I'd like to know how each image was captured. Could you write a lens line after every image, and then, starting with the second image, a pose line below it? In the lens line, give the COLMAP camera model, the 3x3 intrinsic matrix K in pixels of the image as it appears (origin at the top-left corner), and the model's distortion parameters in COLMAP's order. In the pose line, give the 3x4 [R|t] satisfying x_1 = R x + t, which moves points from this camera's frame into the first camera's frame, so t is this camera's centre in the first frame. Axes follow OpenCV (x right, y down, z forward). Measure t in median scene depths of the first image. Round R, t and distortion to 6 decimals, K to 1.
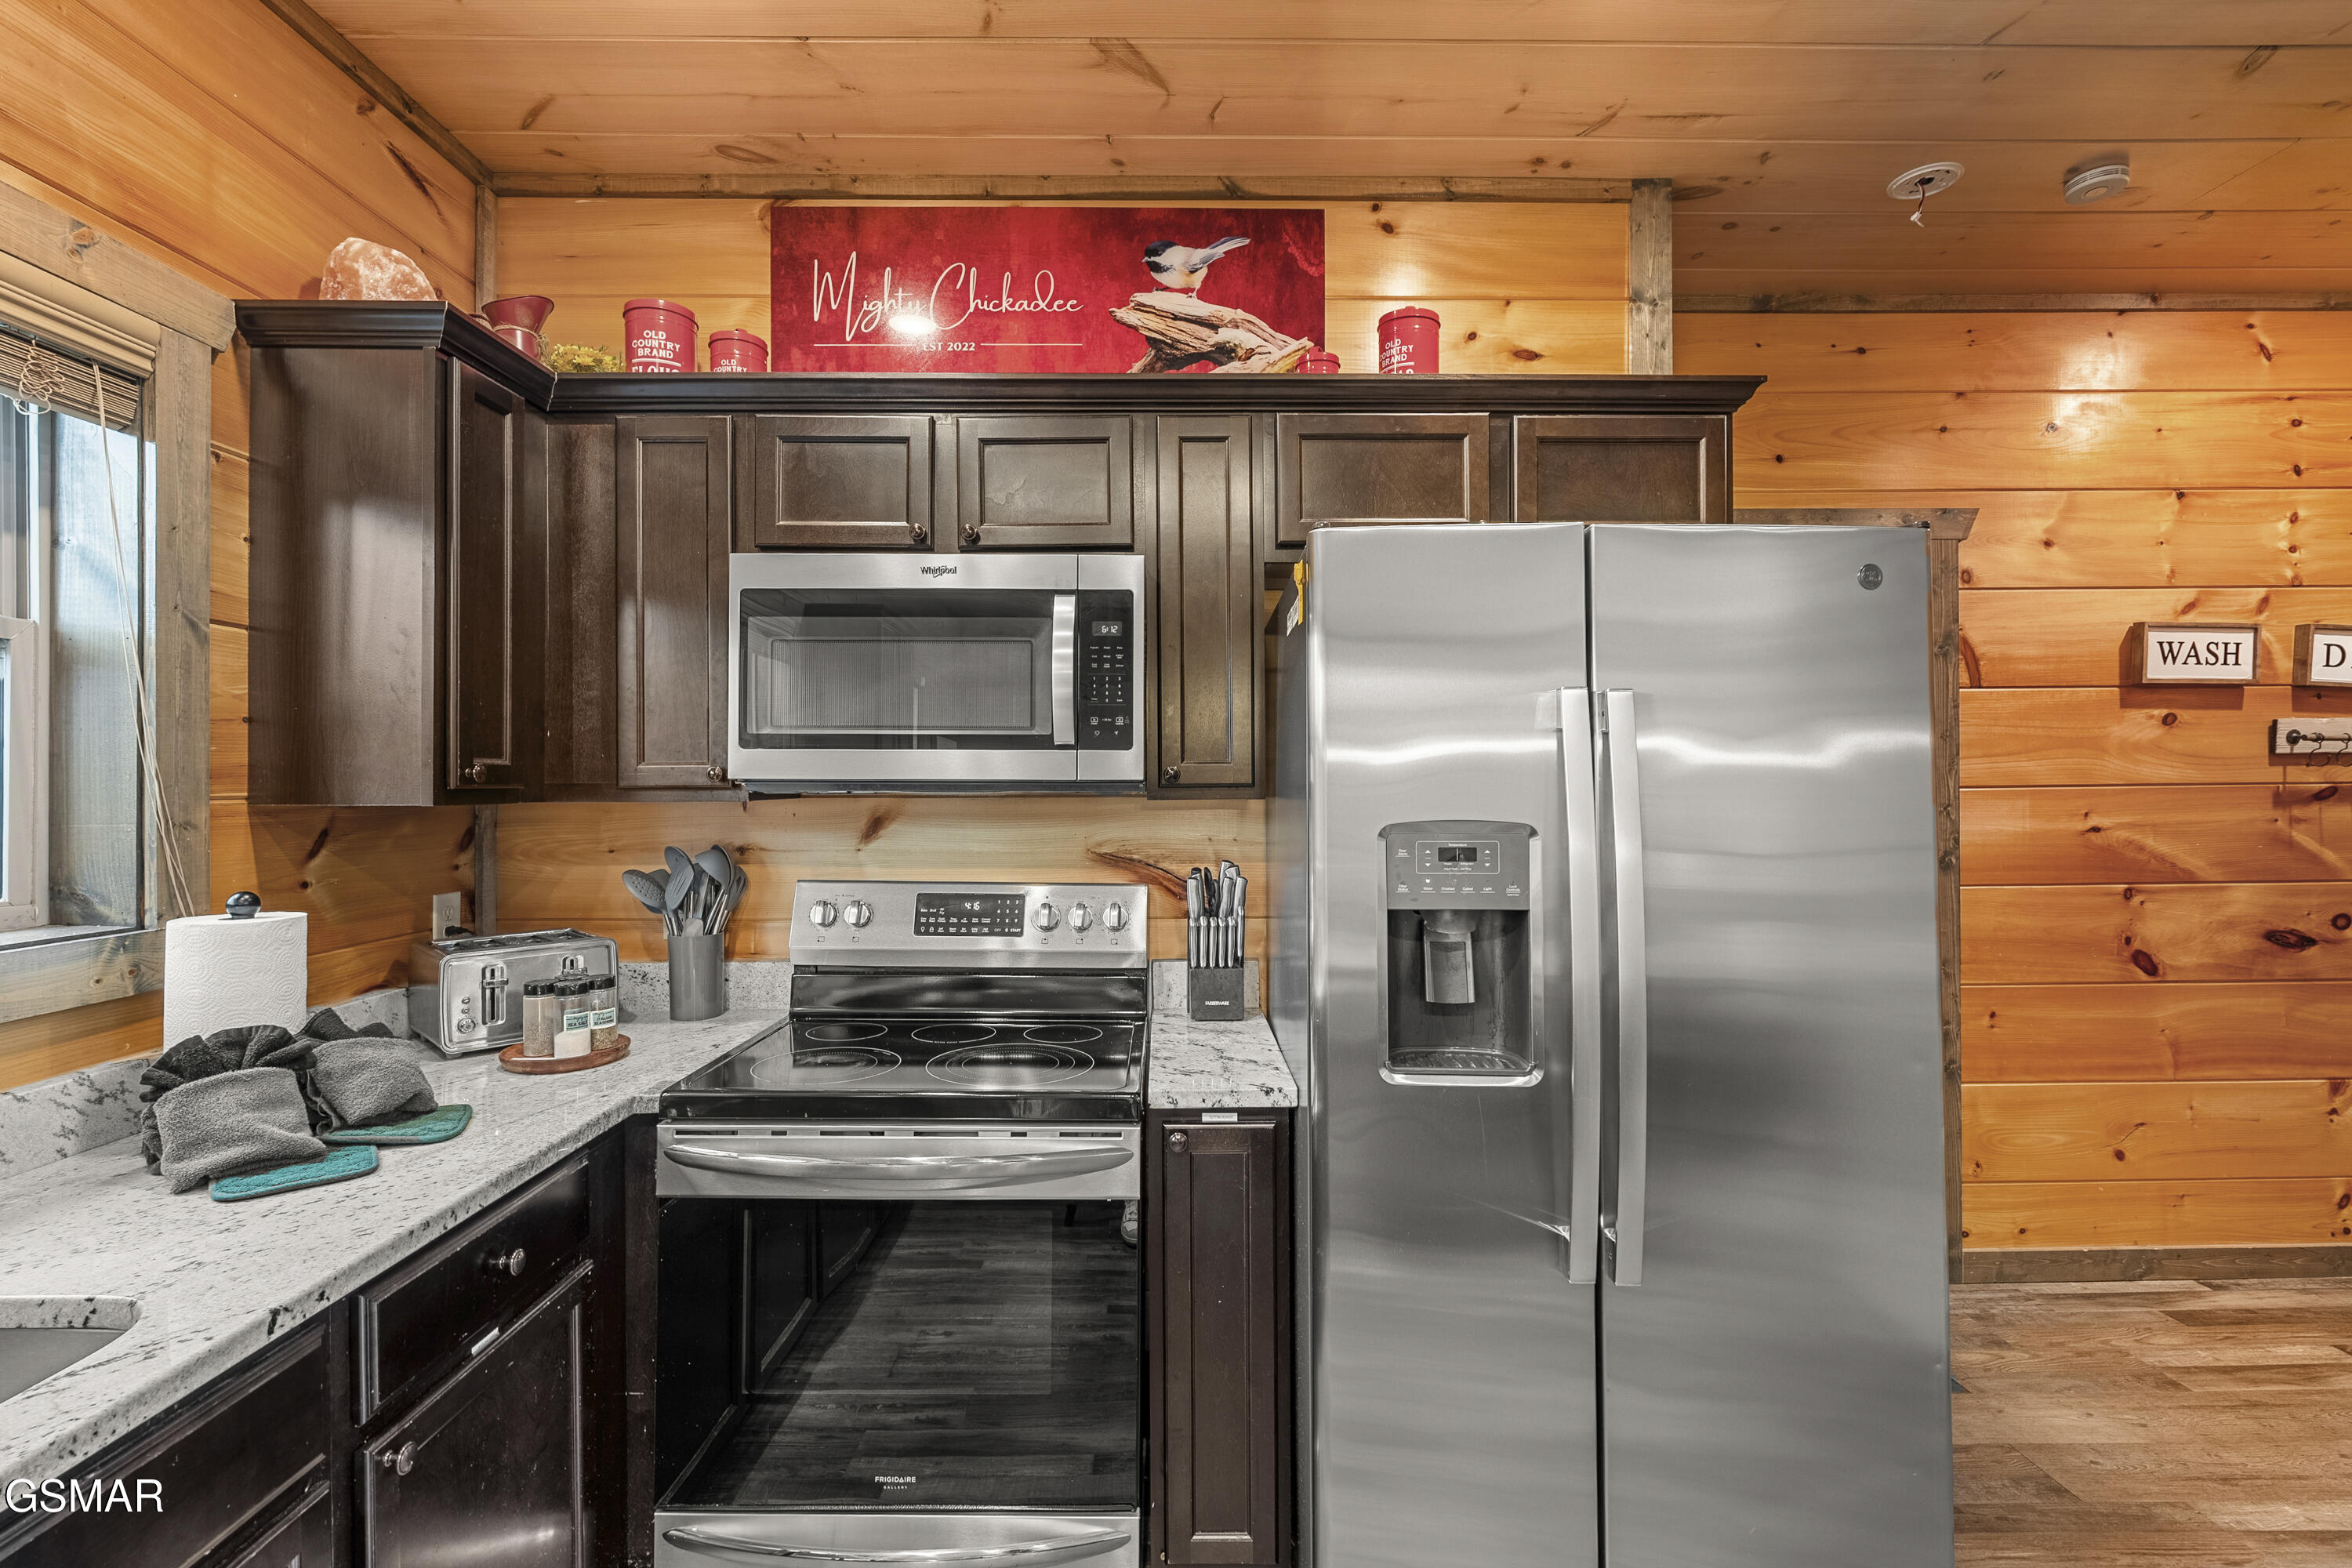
lens RADIAL K [[1037.1, 0, 1167.9], [0, 1037.1, 778.1], [0, 0, 1]] dist [-0.004281, 0.000226]
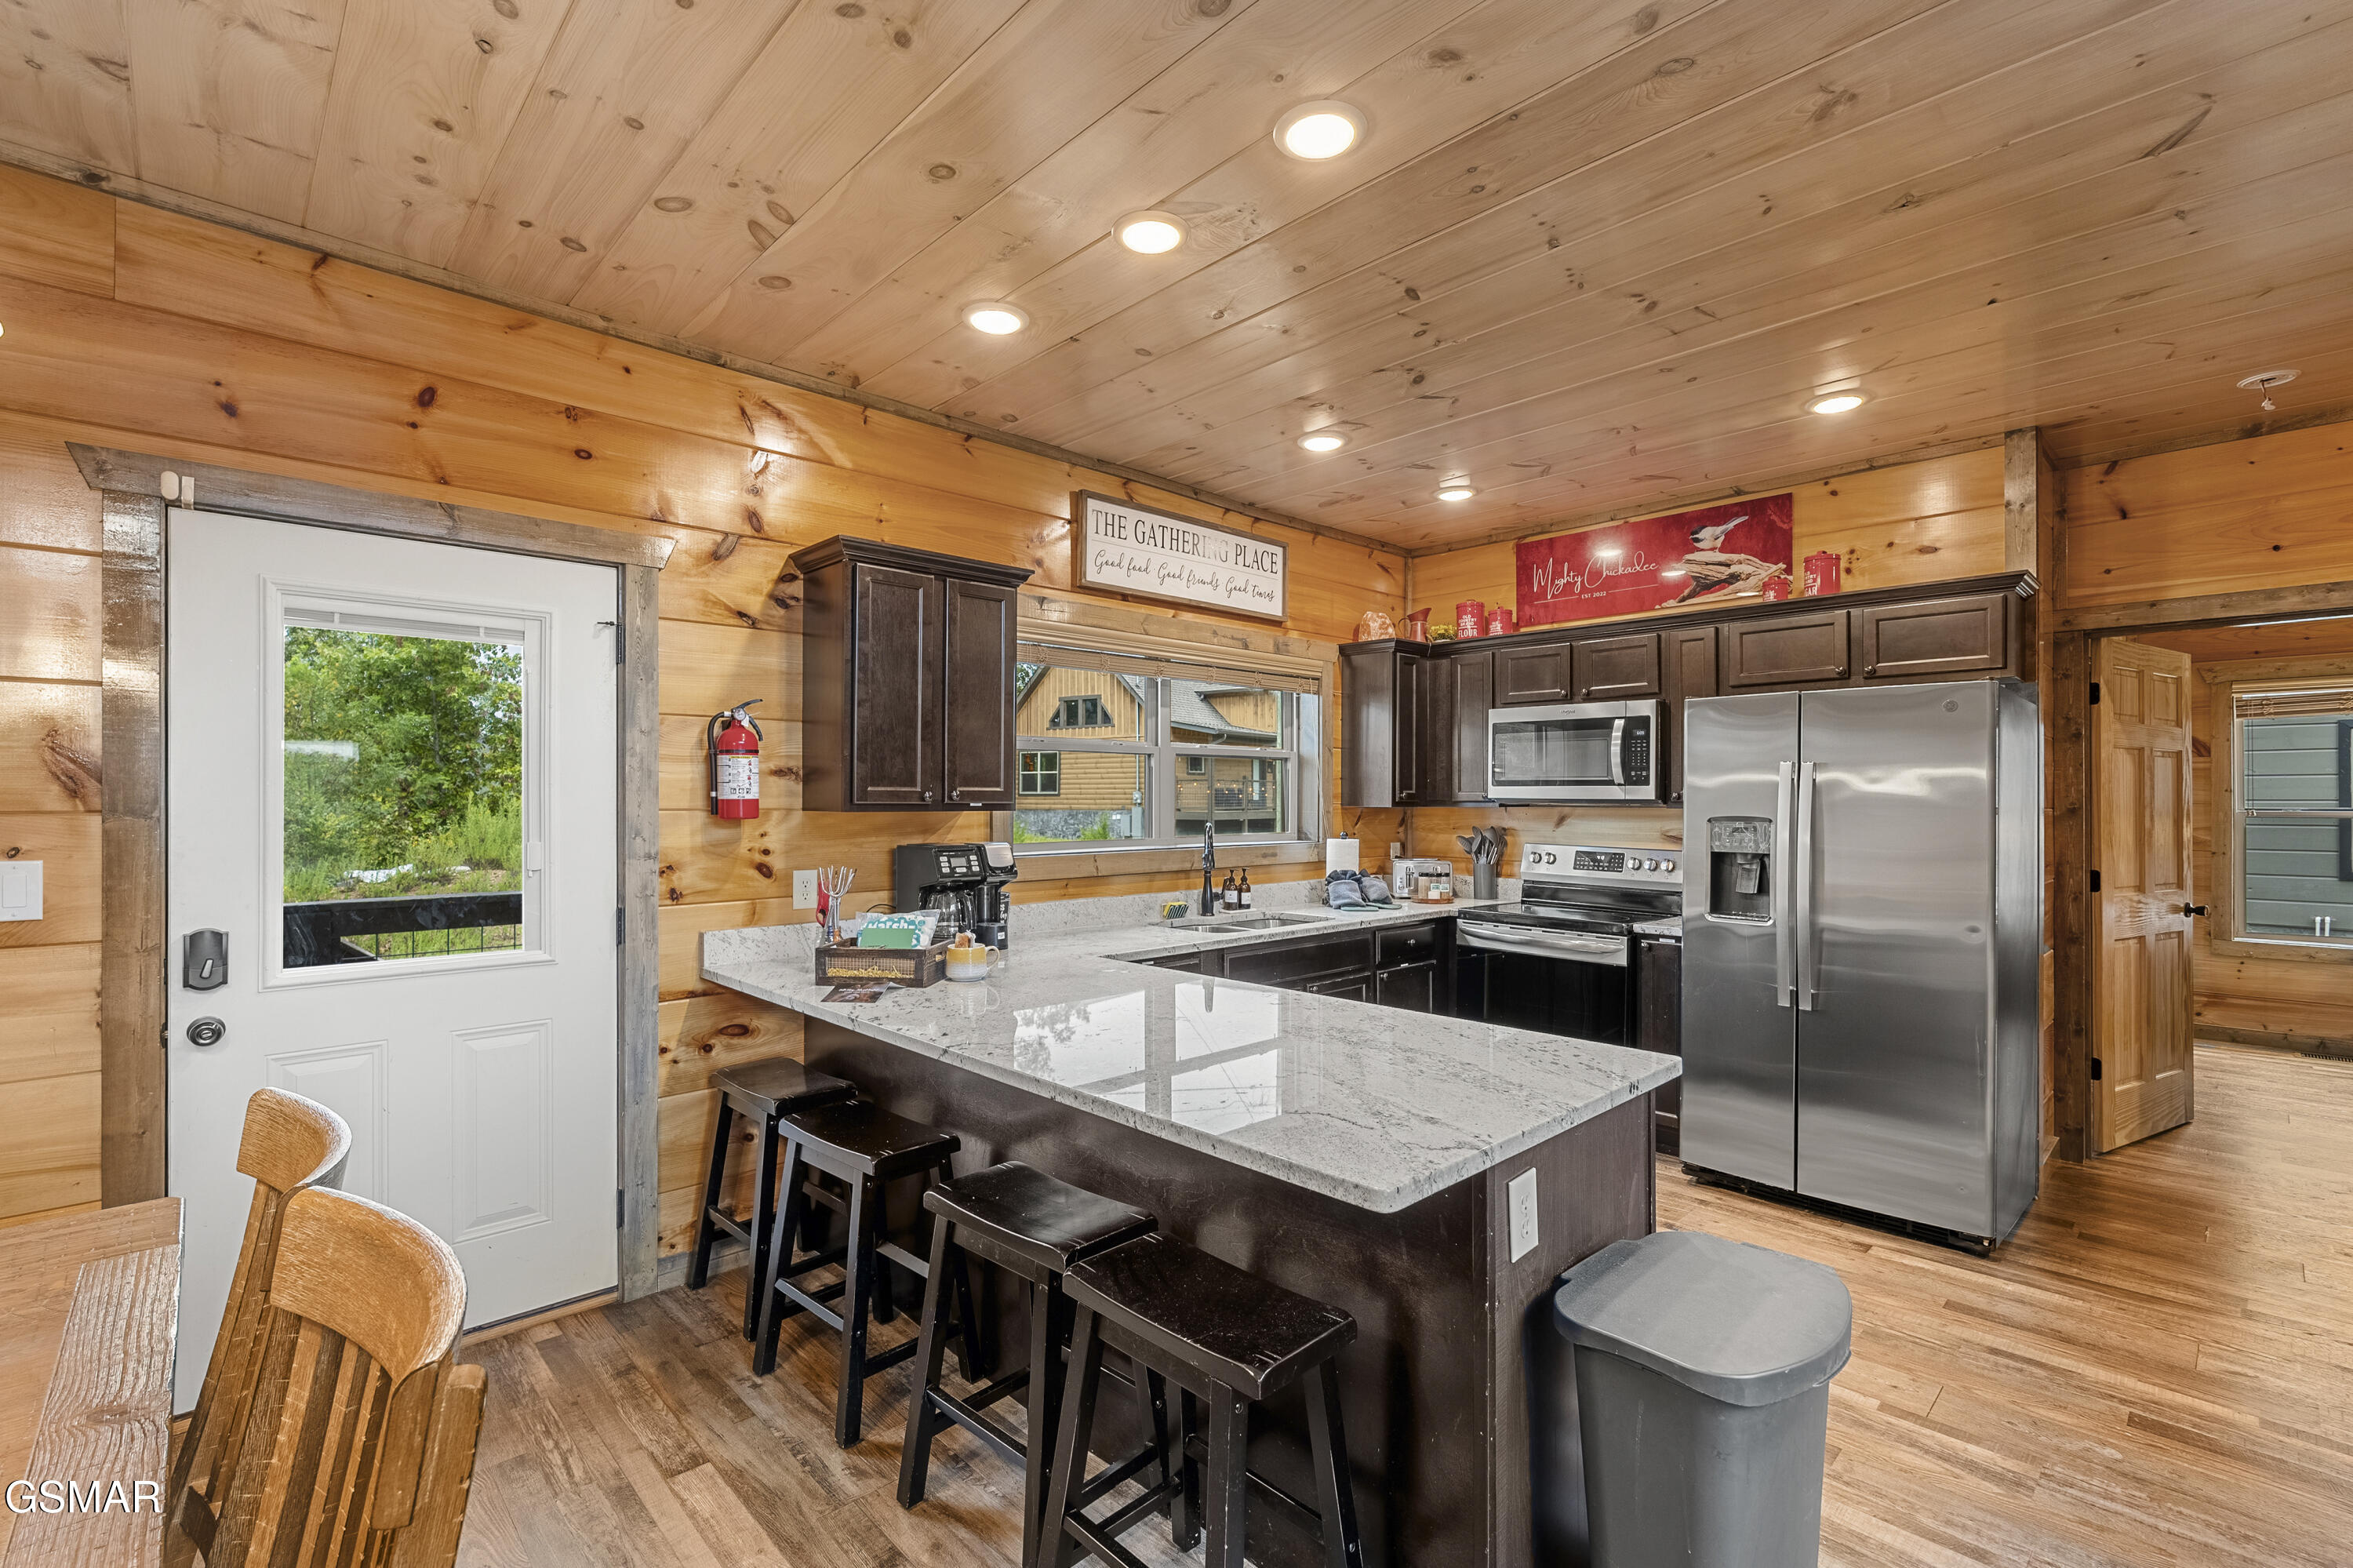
lens RADIAL K [[1037.5, 0, 1174.0], [0, 1037.5, 795.8], [0, 0, 1]] dist [-0.004281, 0.000226]
pose [[0.681403, 0.001360, -0.731907, 0.841882], [-0.000936, 0.999999, 0.000987, -0.005892], [0.731908, 0.000012, 0.681403, -1.199115]]
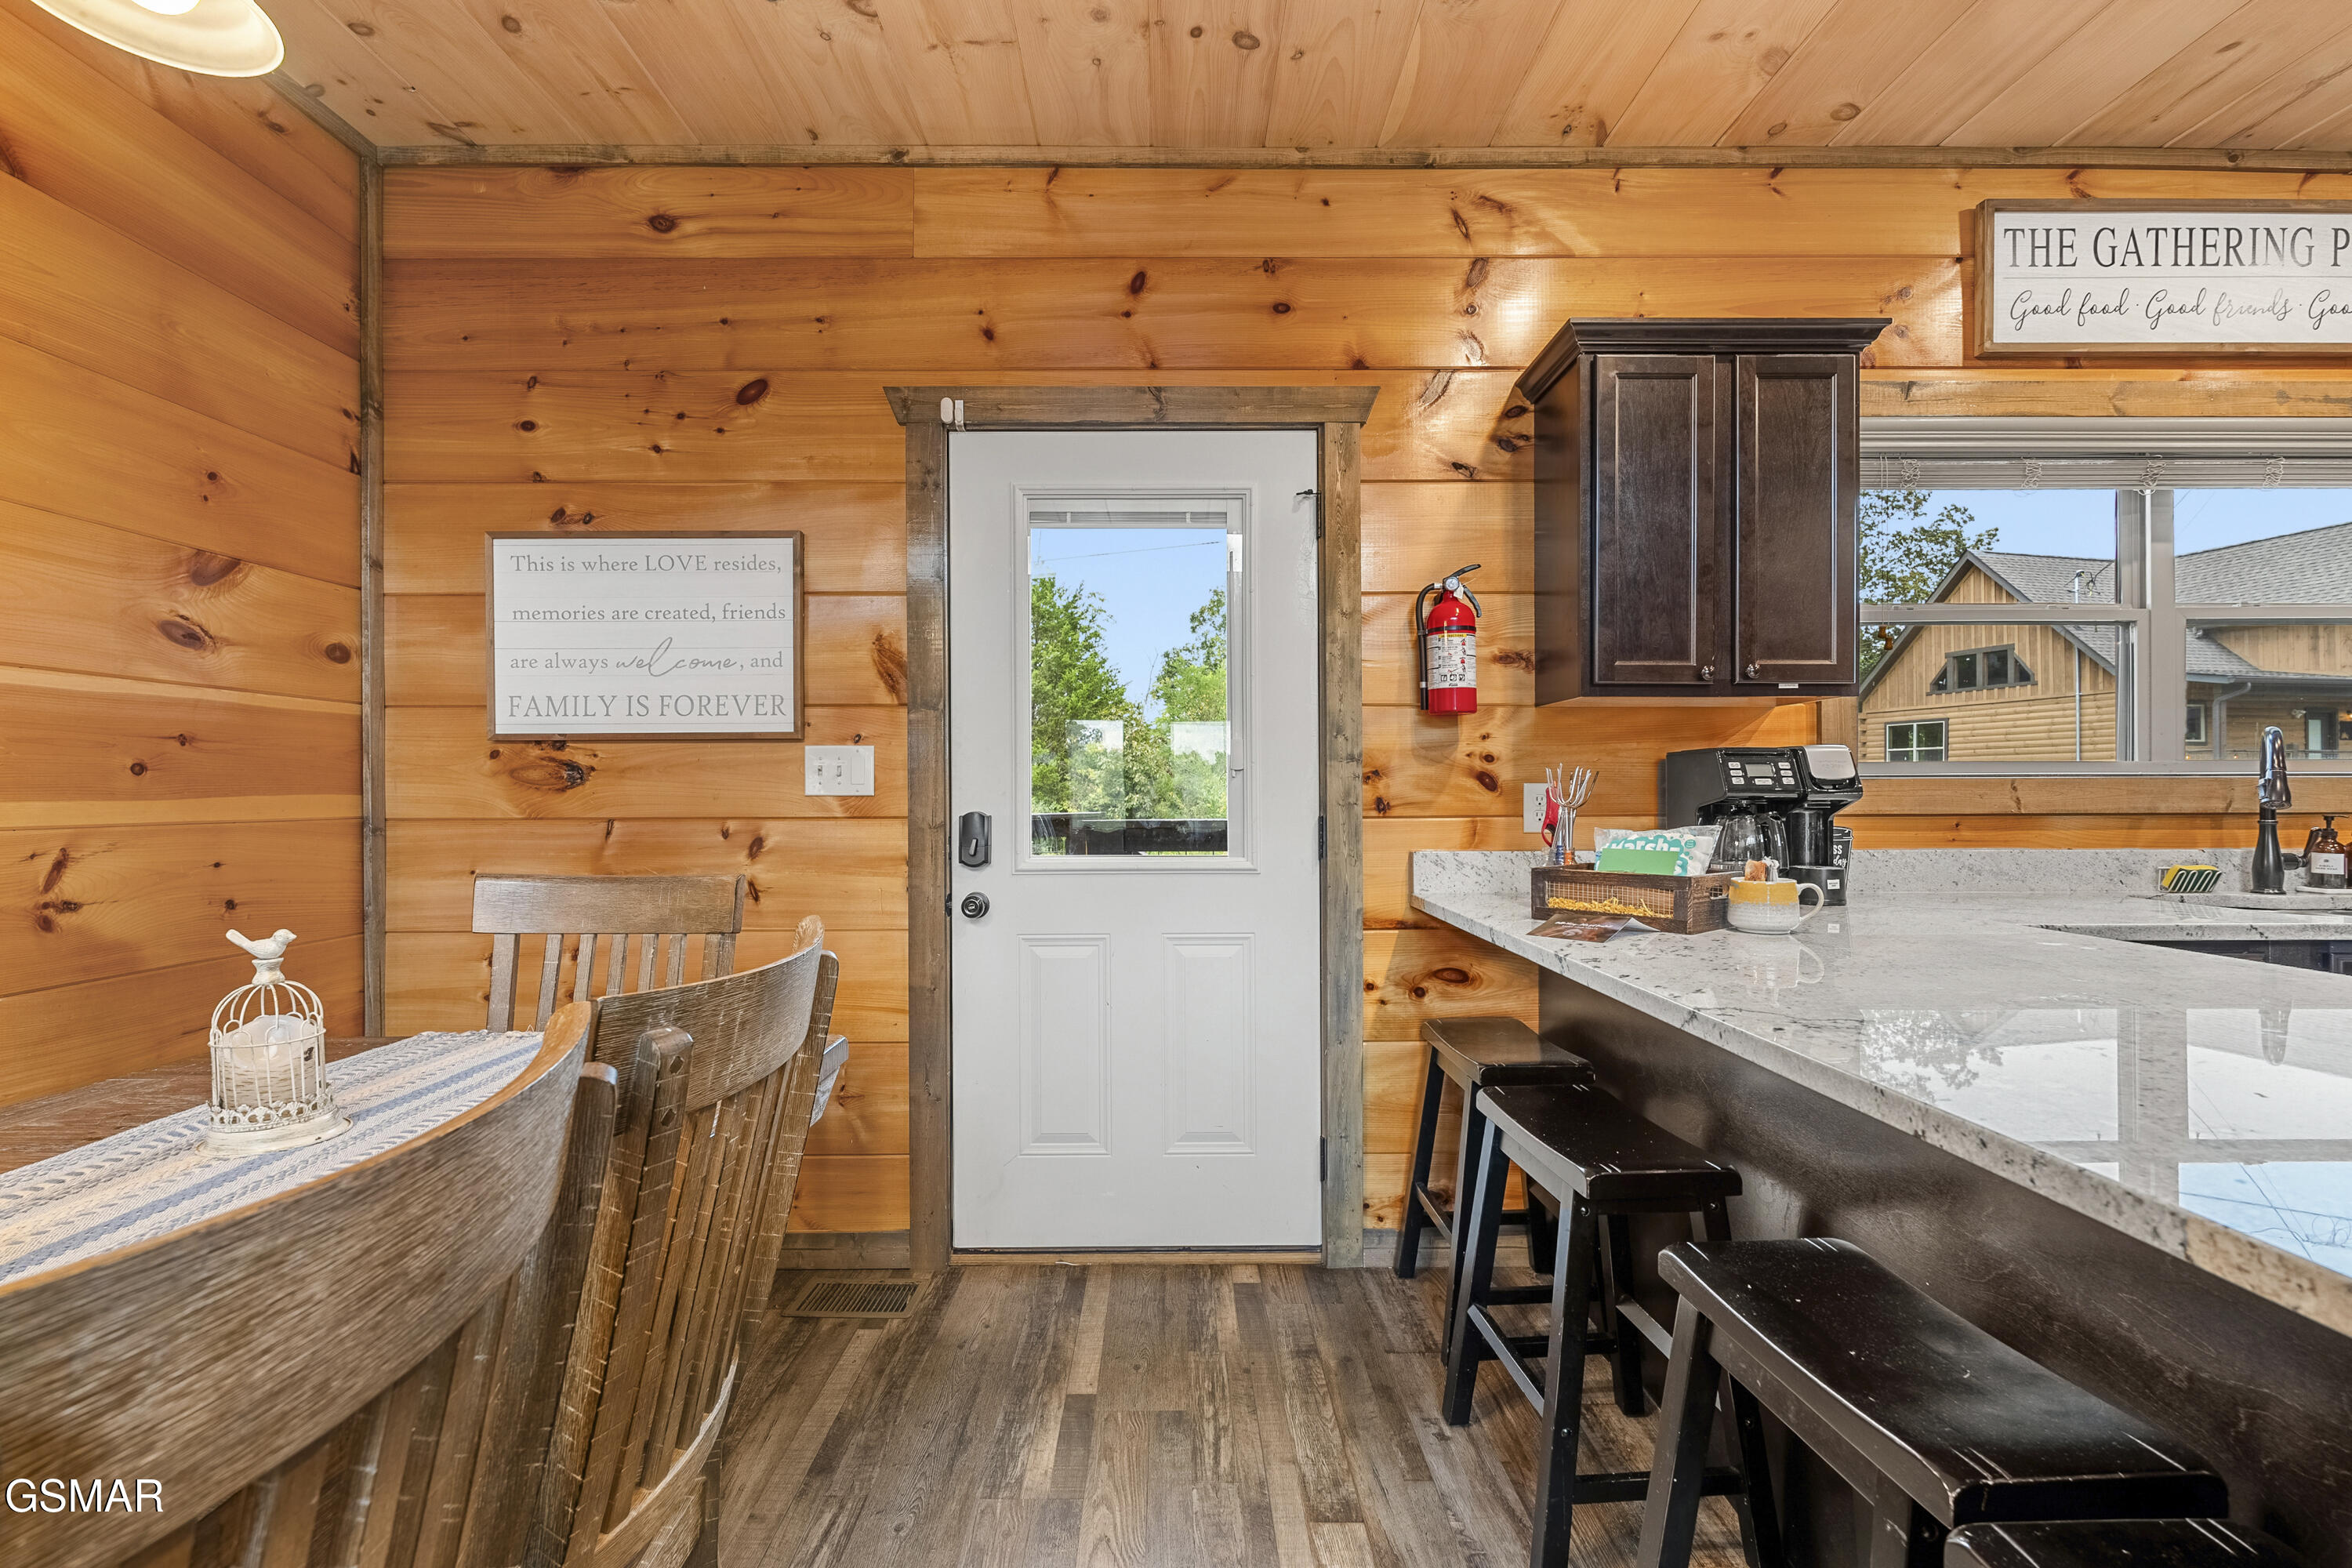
lens RADIAL K [[1037.1, 0, 1168.1], [0, 1037.1, 788.7], [0, 0, 1]] dist [-0.004281, 0.000226]
pose [[-0.006114, 0.000681, -0.999981, 0.533757], [0.005184, 0.999986, 0.000649, 0.114564], [0.999968, -0.005180, -0.006117, -0.964732]]
